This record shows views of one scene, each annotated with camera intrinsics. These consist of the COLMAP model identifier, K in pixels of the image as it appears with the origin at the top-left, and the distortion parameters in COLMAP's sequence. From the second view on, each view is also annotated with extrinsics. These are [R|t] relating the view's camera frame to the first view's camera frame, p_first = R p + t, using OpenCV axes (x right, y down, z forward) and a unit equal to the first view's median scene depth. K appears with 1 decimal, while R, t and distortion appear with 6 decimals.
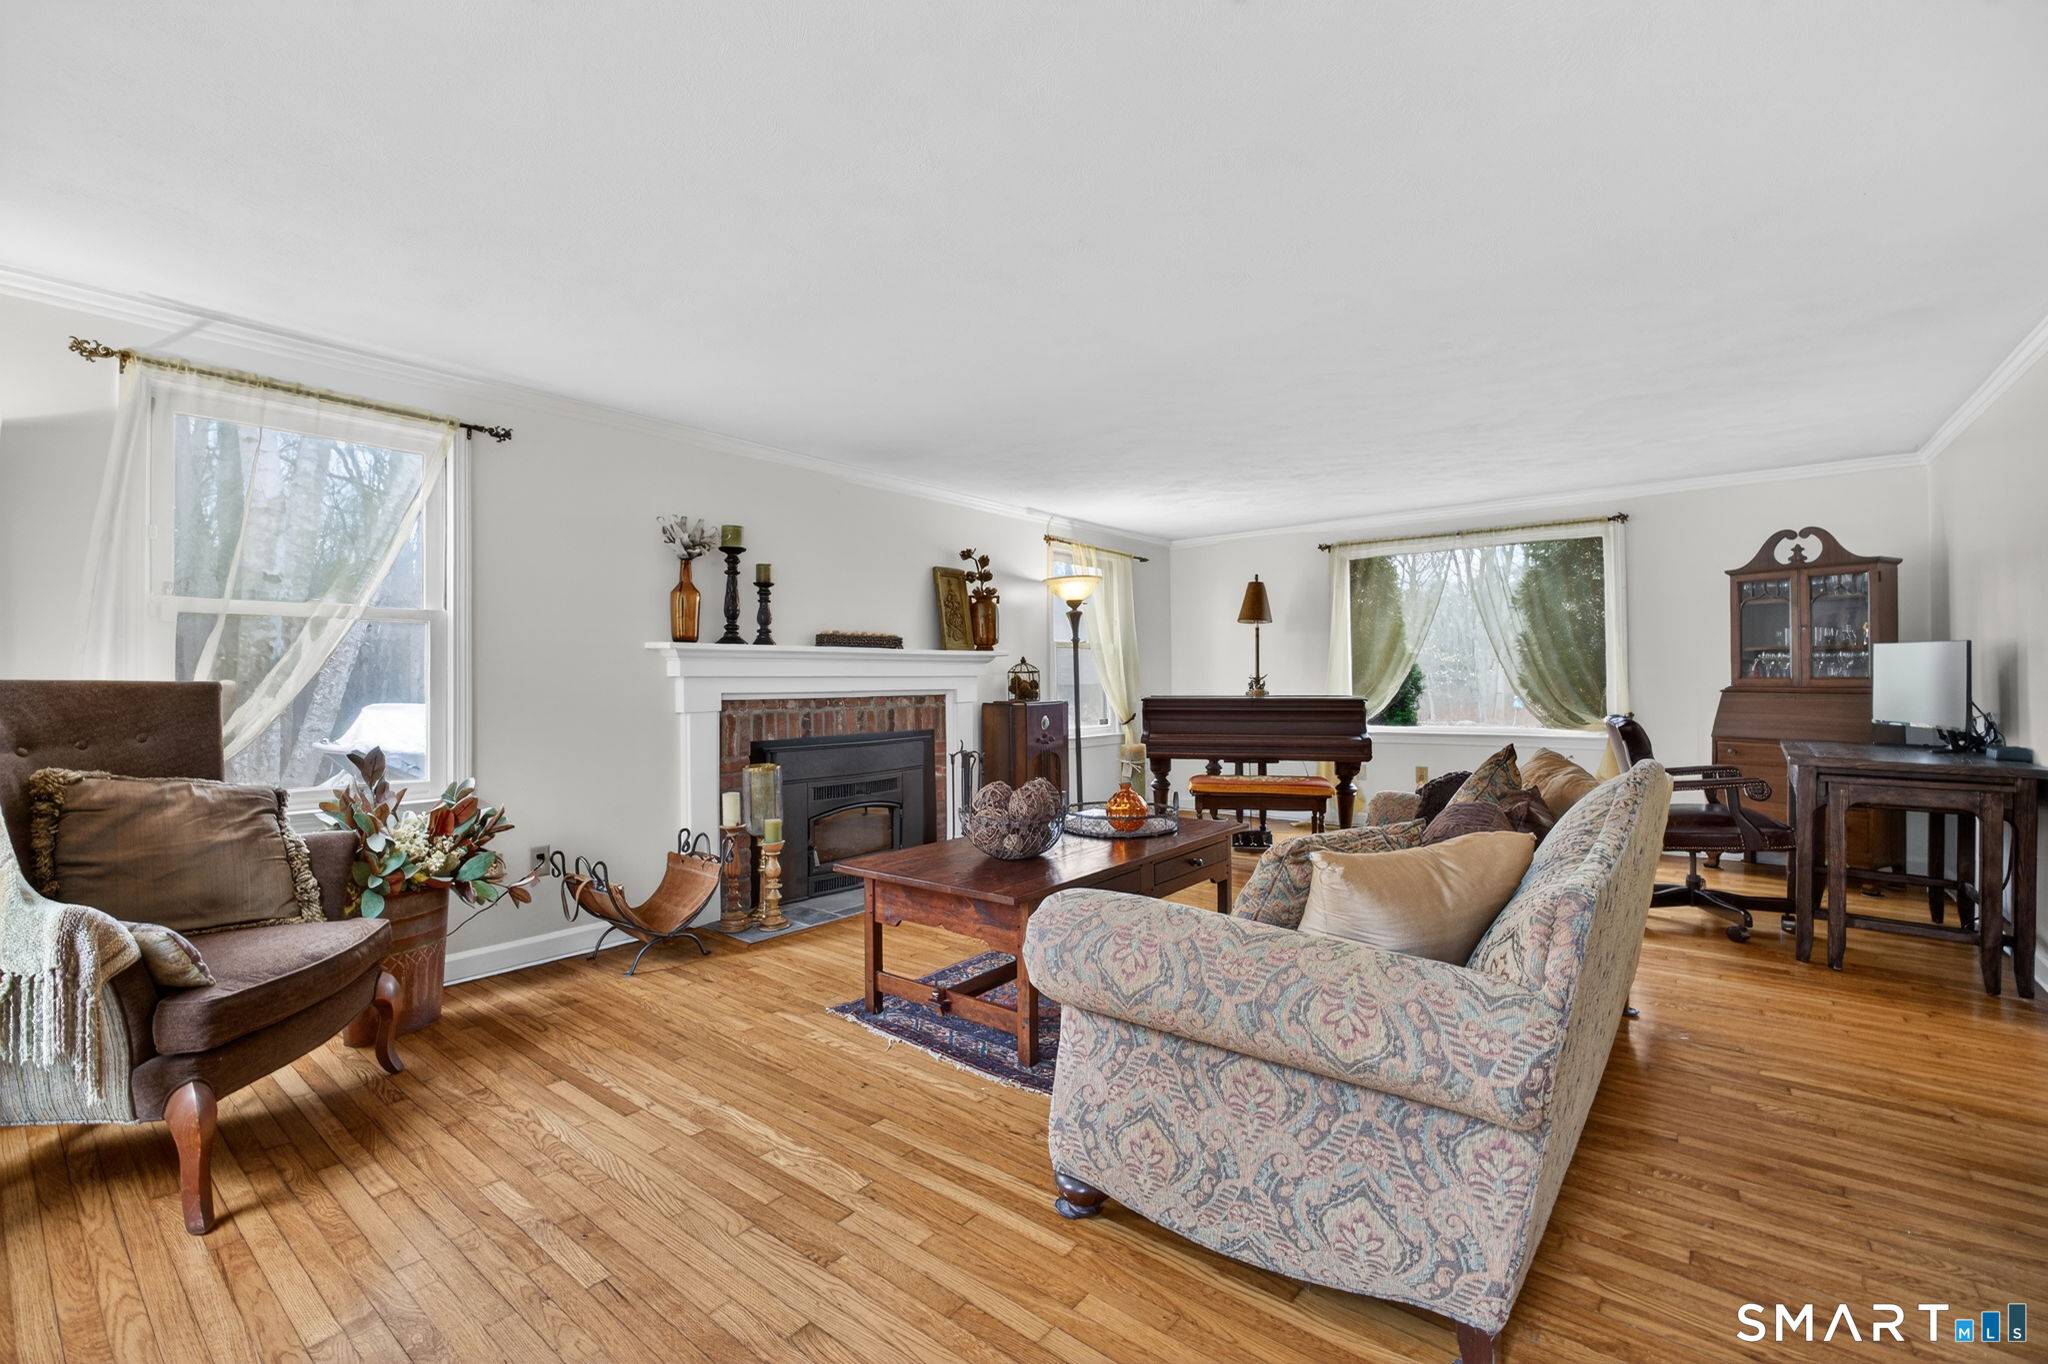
lens RADIAL K [[866.8, 0, 1016.0], [0, 866.8, 682.3], [0, 0, 1]] dist [-0.009973, 0.000859]
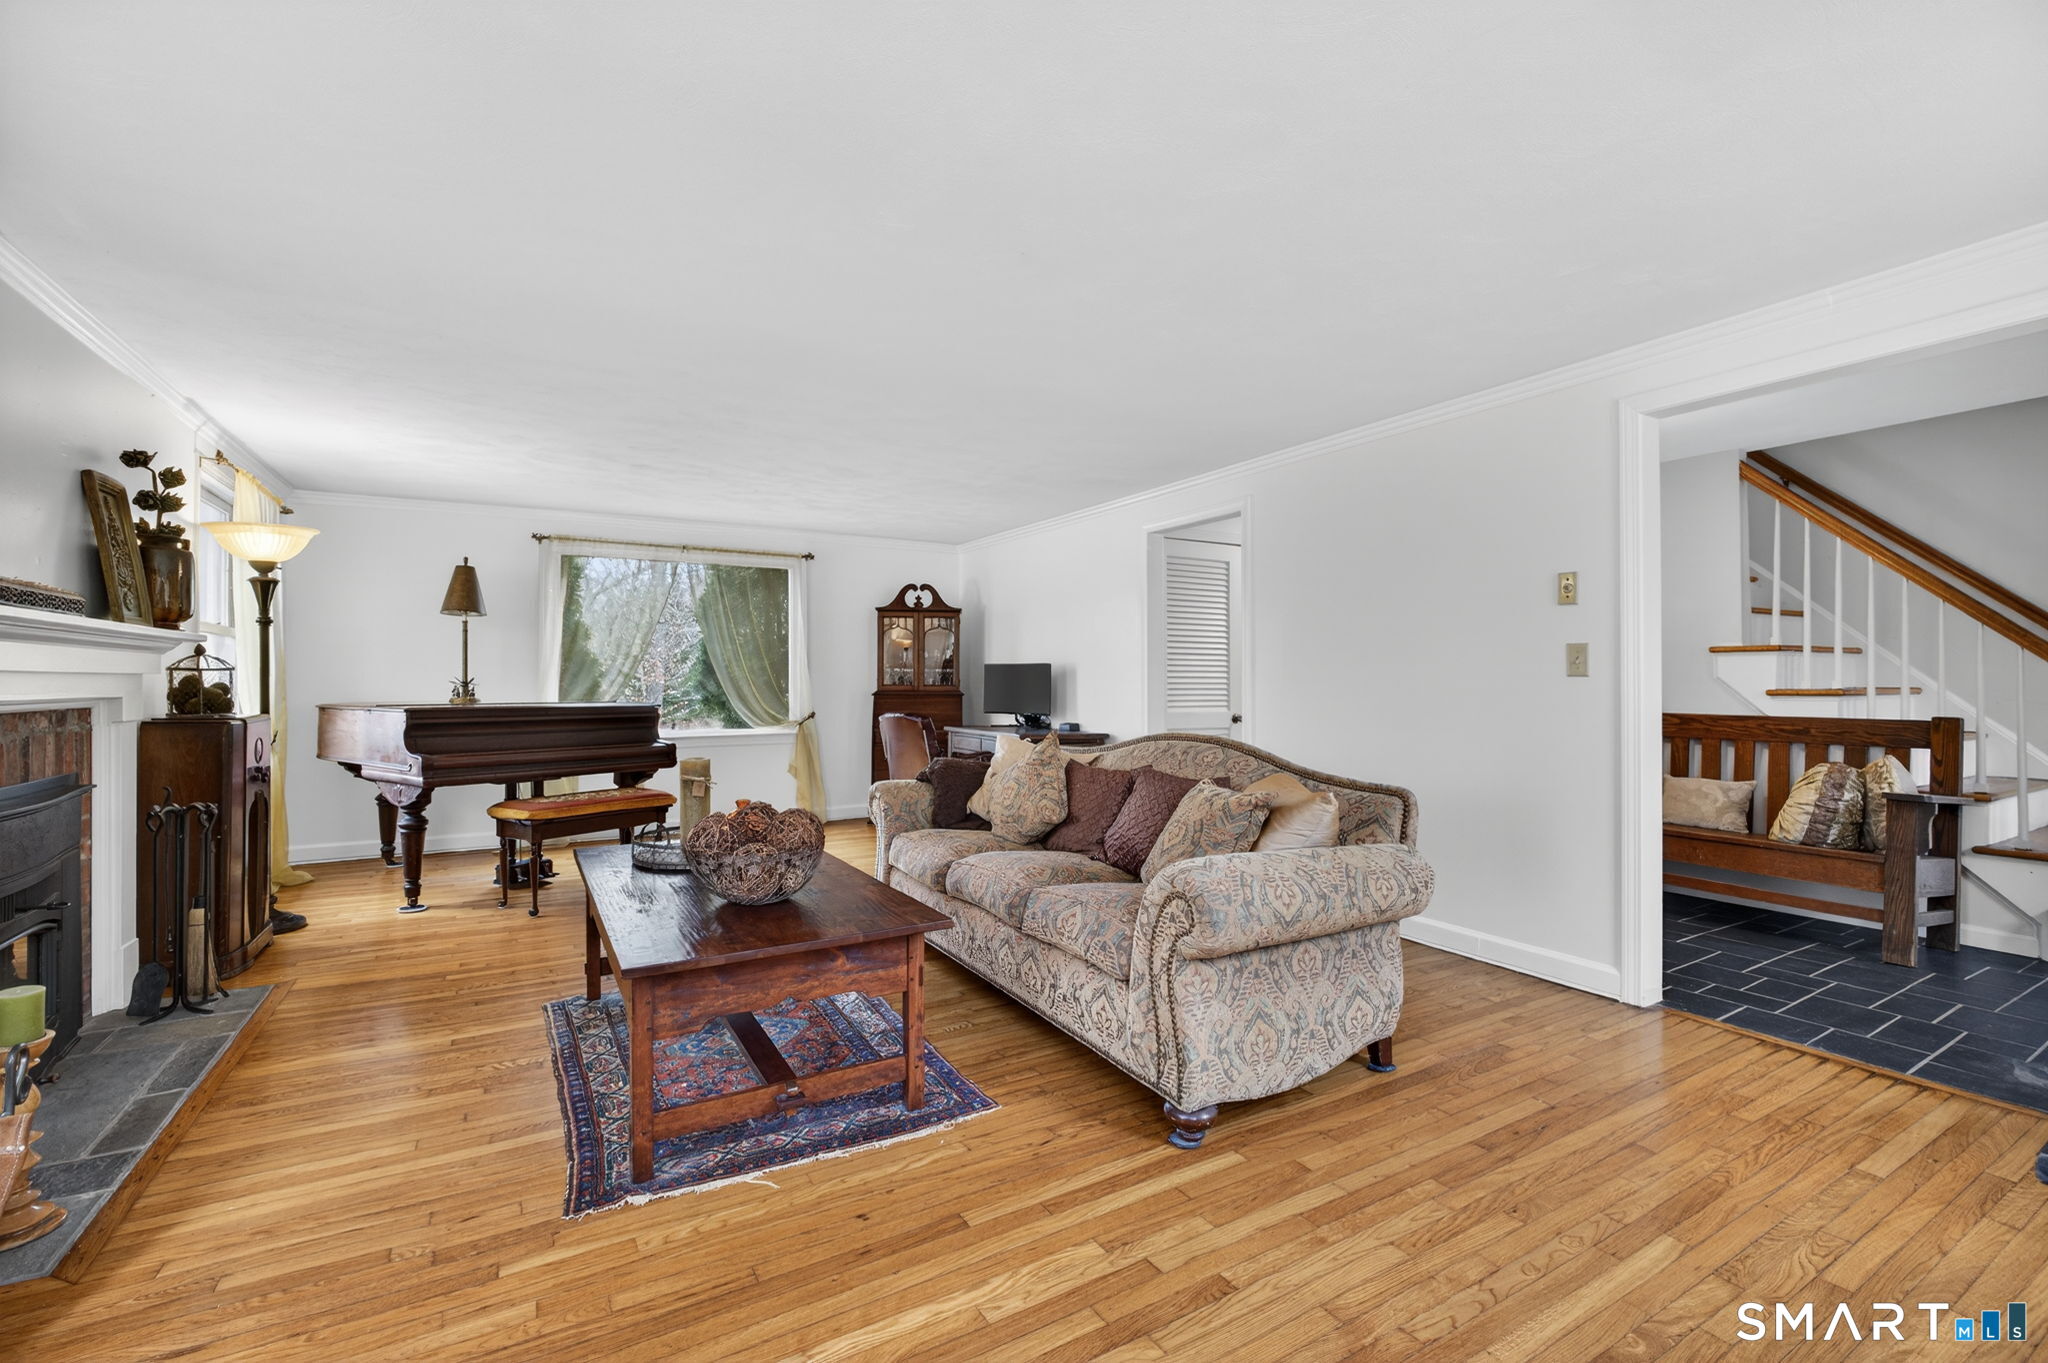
lens RADIAL K [[866.8, 0, 1016.0], [0, 866.8, 681.8], [0, 0, 1]] dist [-0.009973, 0.000859]
pose [[0.368782, 0.009054, 0.929472, -0.391402], [0.000753, 0.999949, -0.010039, 0.003887], [-0.929516, 0.004402, 0.368756, 0.282041]]
